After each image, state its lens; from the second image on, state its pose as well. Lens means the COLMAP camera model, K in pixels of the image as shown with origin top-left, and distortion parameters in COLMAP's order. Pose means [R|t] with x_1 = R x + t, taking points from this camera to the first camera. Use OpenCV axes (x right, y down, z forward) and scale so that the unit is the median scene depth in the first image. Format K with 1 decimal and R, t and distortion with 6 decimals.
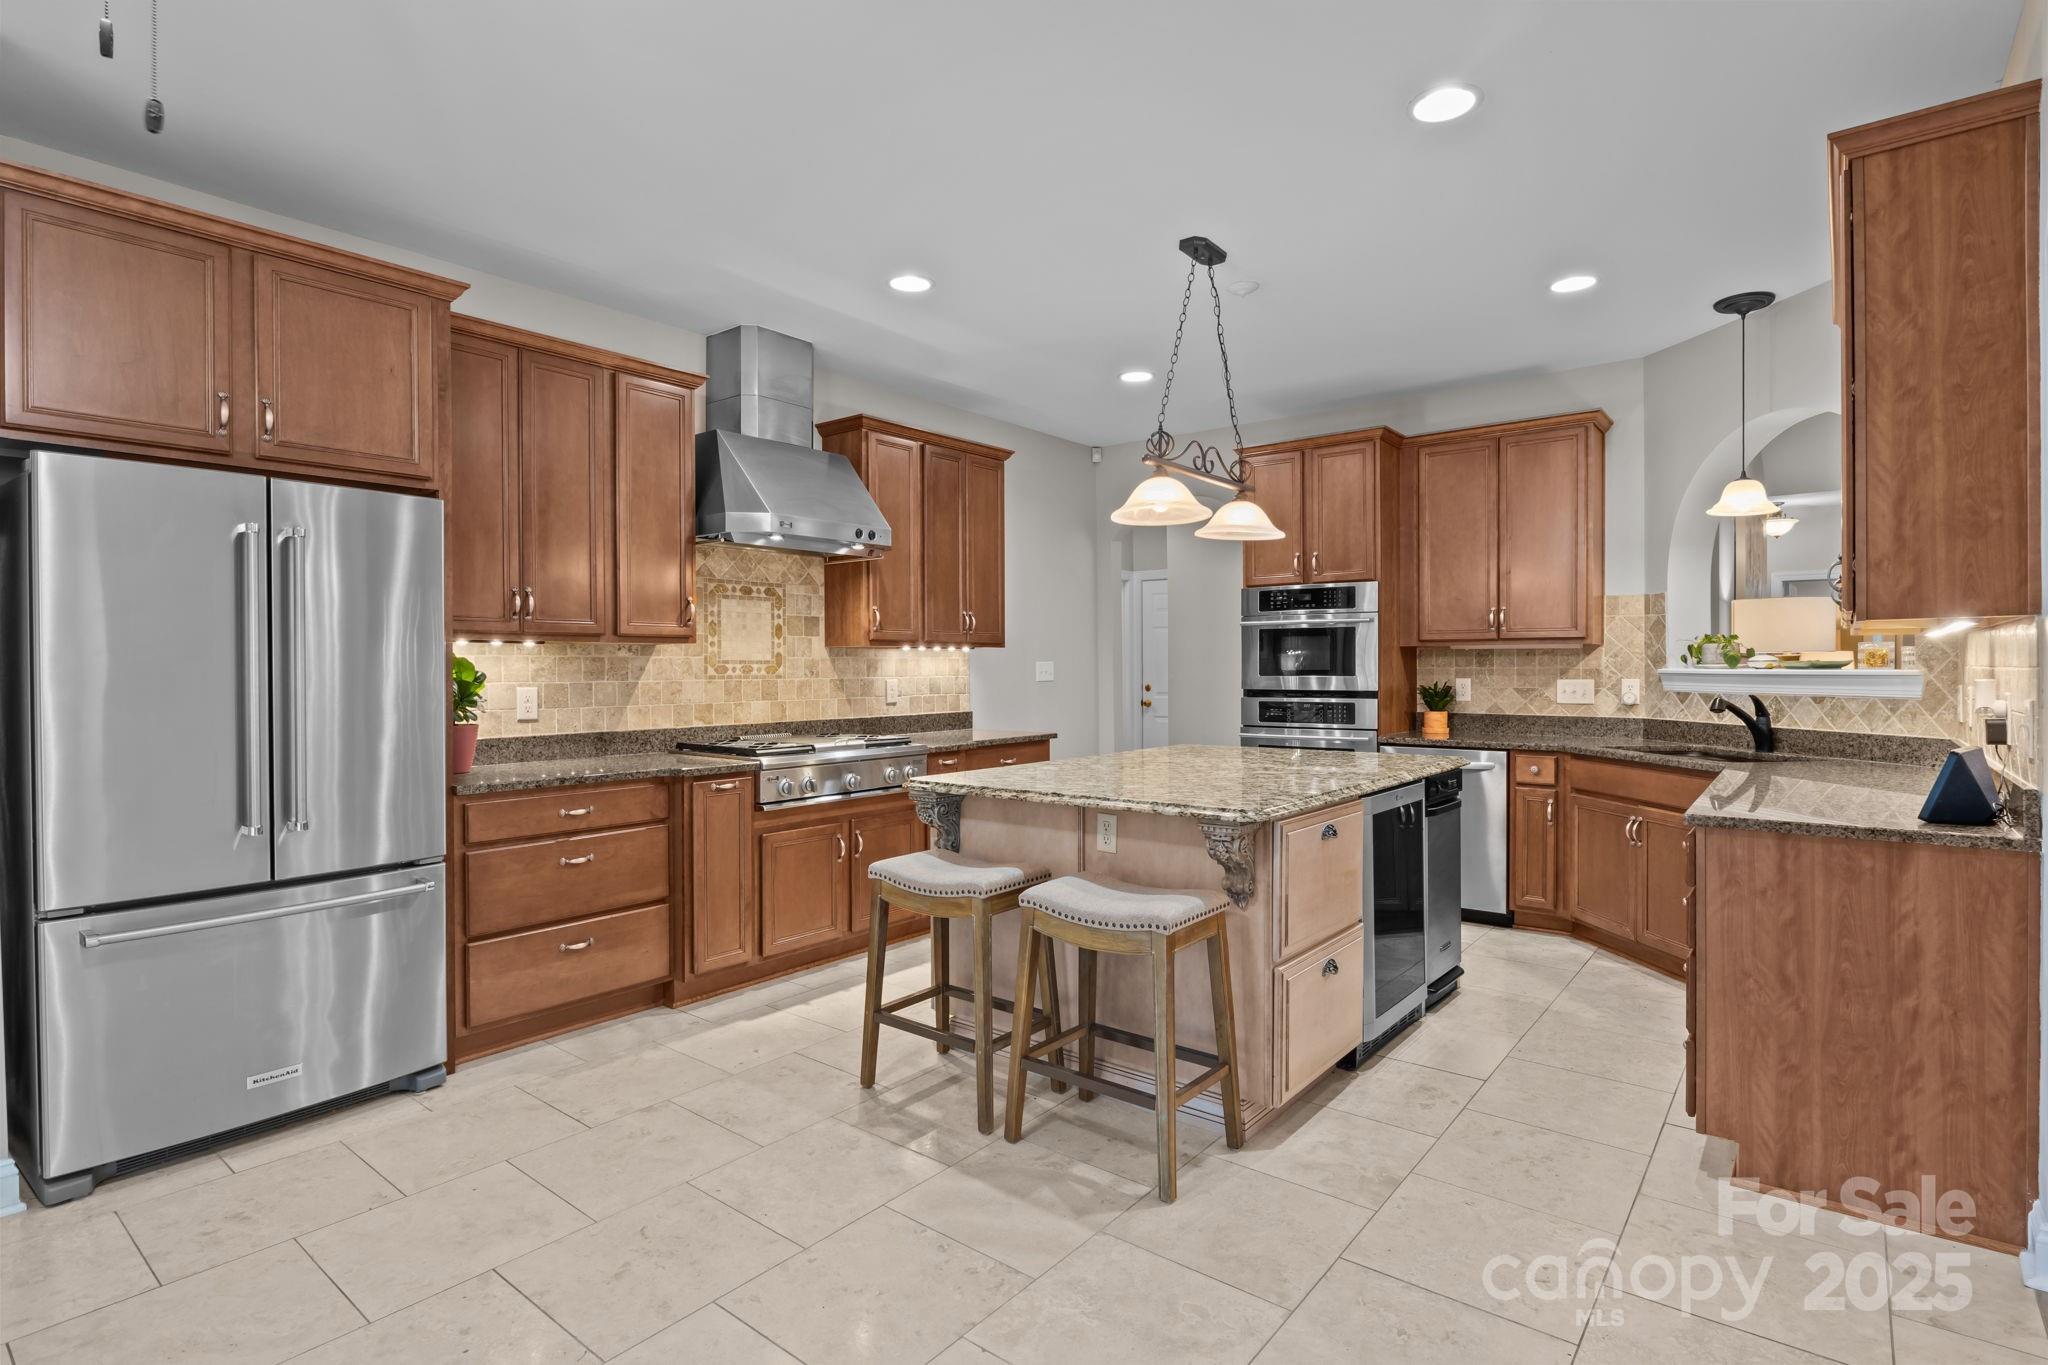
lens RADIAL K [[1023.0, 0, 1026.7], [0, 1023.0, 662.5], [0, 0, 1]] dist [-0.025573, 0.000029]
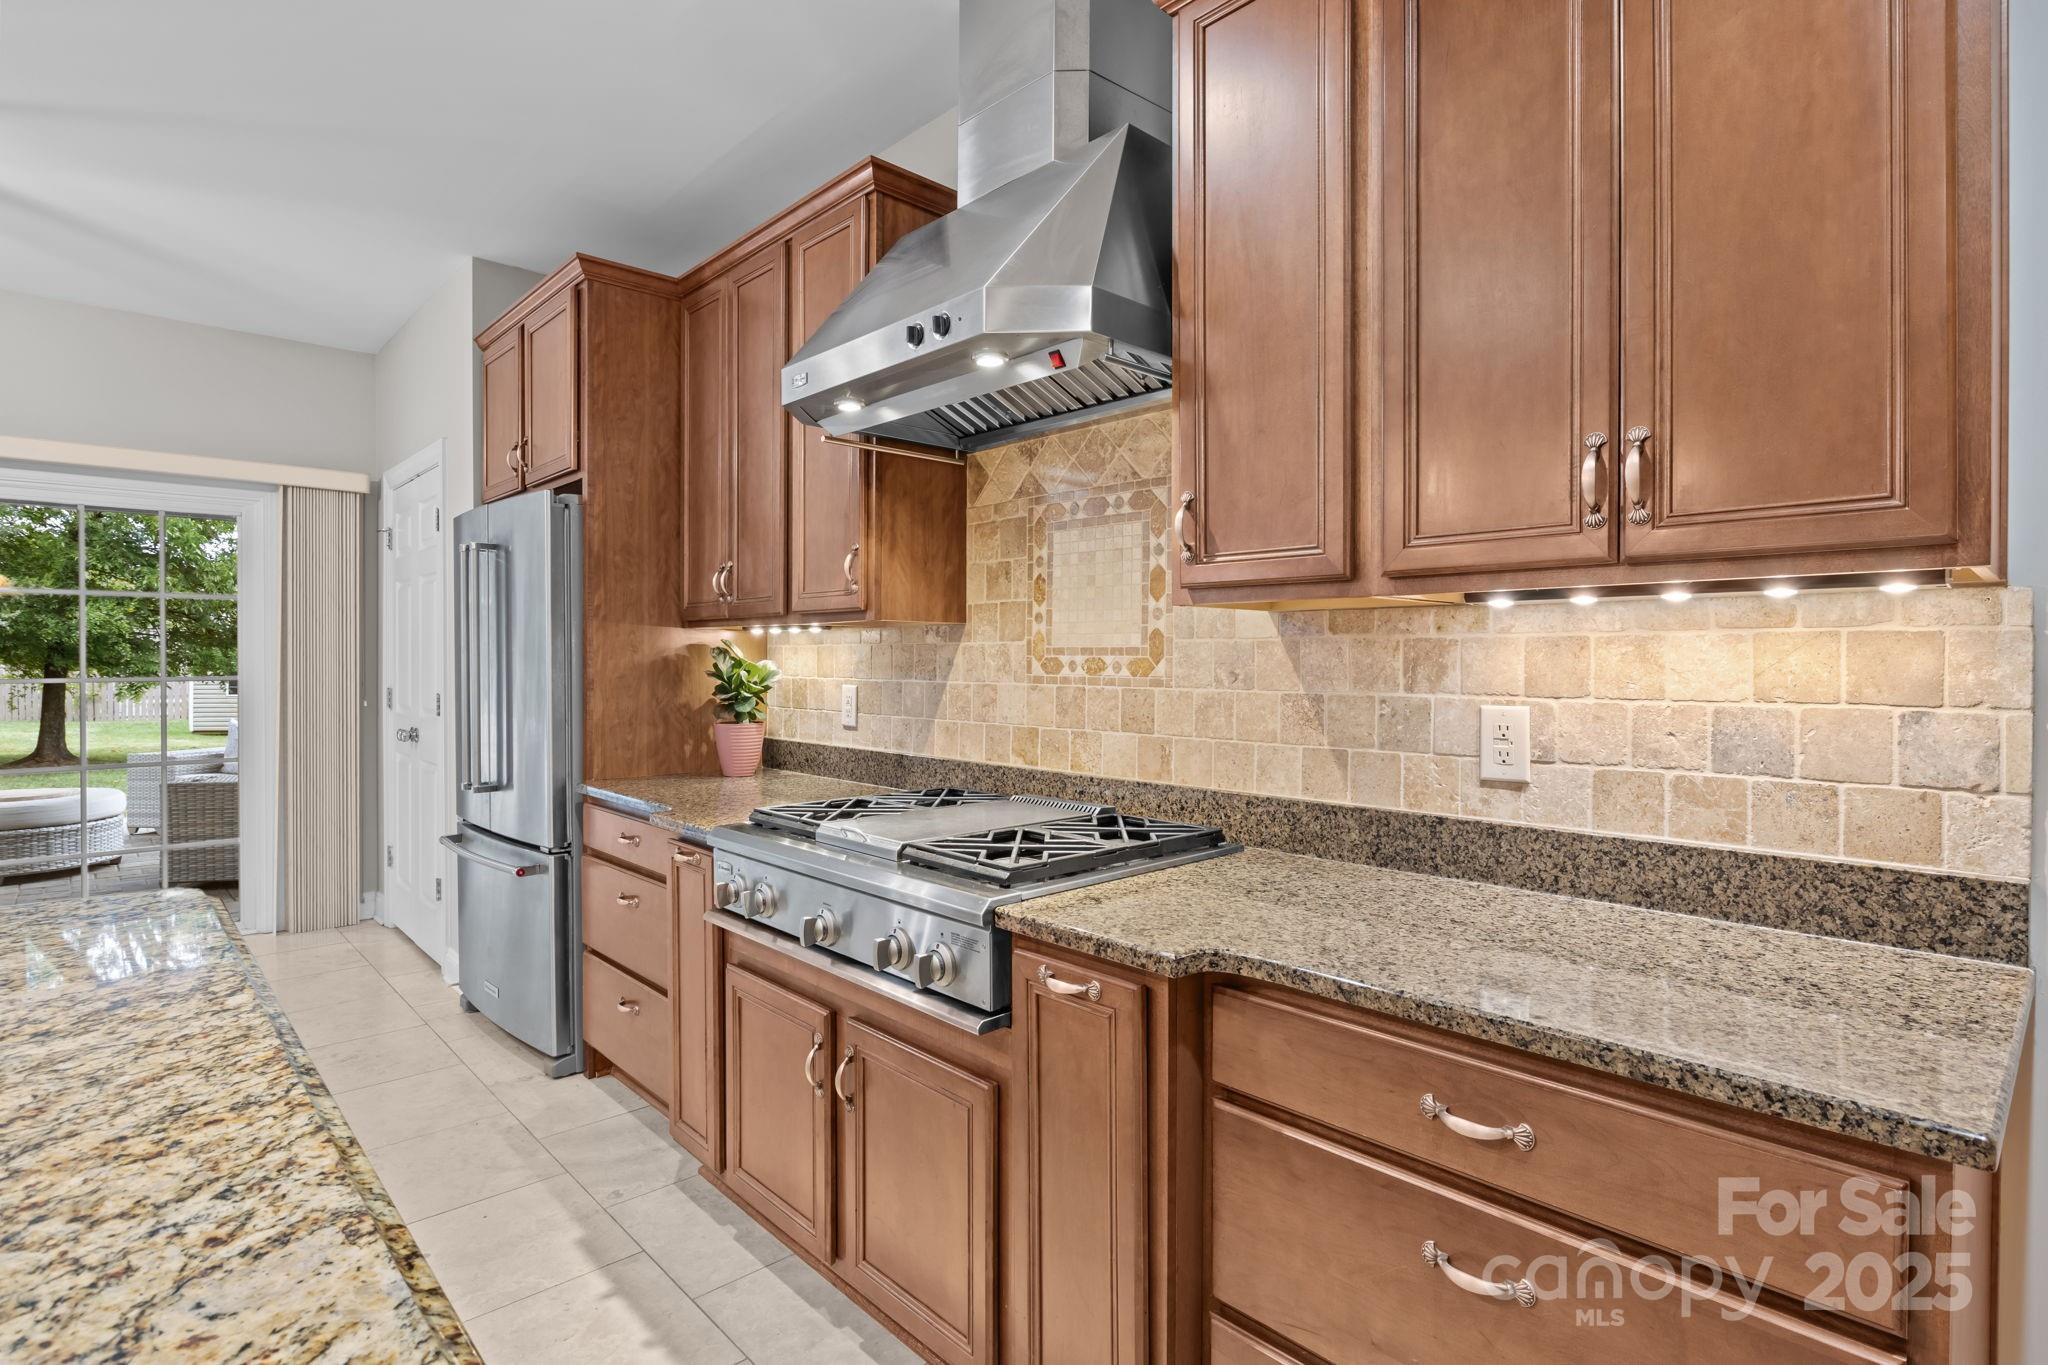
lens RADIAL K [[1023.0, 0, 1026.7], [0, 1023.0, 662.5], [0, 0, 1]] dist [-0.025573, 0.000029]
pose [[-0.136475, 0.008182, -0.990610, 0.249961], [0.001626, 0.999966, 0.008035, 0.001219], [0.990642, -0.000514, -0.136484, 1.169150]]
